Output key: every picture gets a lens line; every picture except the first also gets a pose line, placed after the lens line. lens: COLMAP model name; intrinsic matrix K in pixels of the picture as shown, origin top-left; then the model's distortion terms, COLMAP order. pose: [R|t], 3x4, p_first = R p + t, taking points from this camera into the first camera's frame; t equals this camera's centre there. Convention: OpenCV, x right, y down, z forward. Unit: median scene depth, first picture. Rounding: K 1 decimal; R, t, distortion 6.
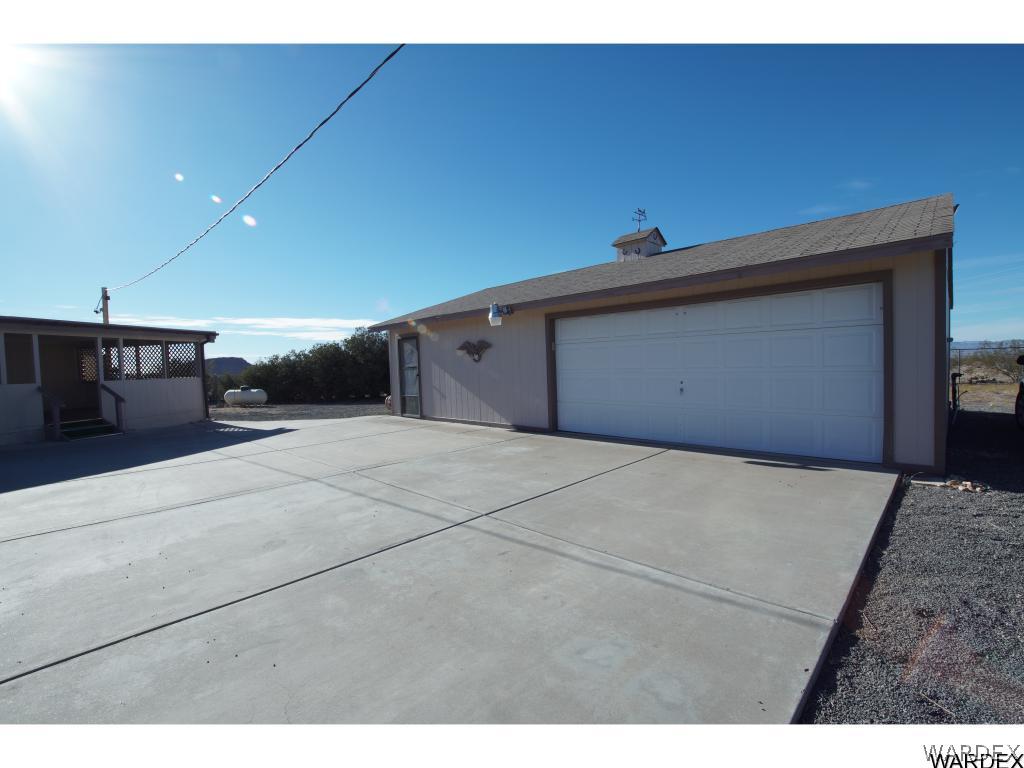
lens RADIAL K [[455.1, 0, 512.0], [0, 455.1, 384.0], [0, 0, 1]] dist [-0.032490, 0.000790]
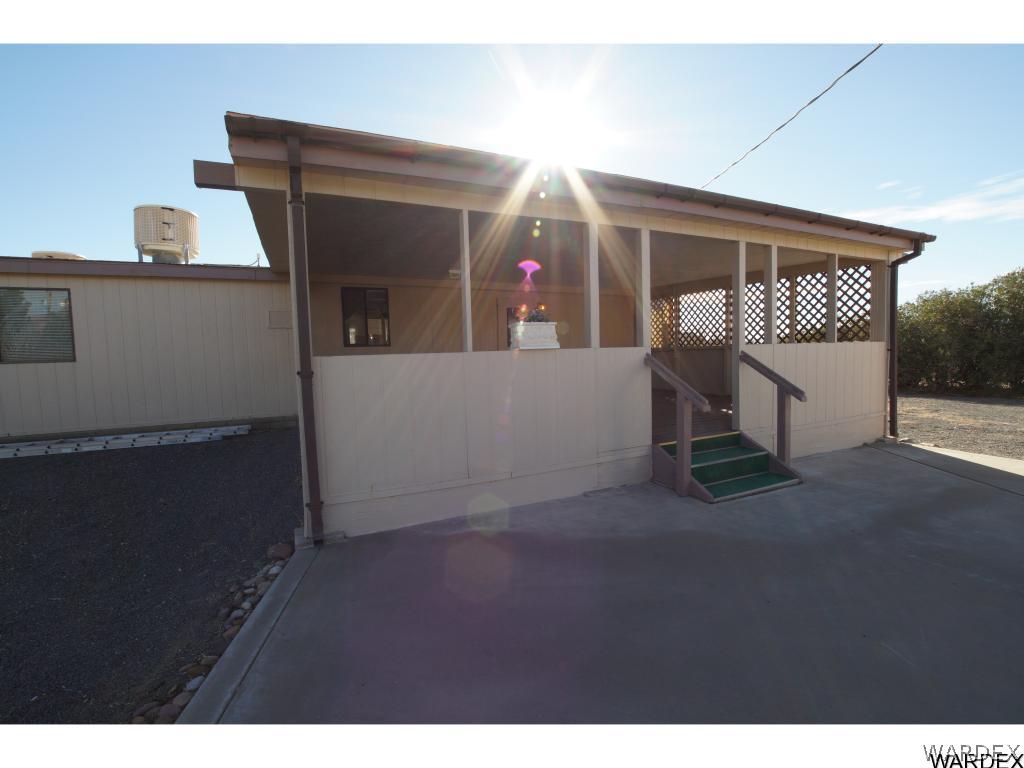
lens RADIAL K [[455.1, 0, 512.0], [0, 455.1, 384.0], [0, 0, 1]] dist [-0.032490, 0.000790]
pose [[0.614136, 0.069715, -0.786115, -0.718484], [-0.024897, 0.997306, 0.068994, 0.006522], [0.788807, -0.022799, 0.614218, 0.556281]]
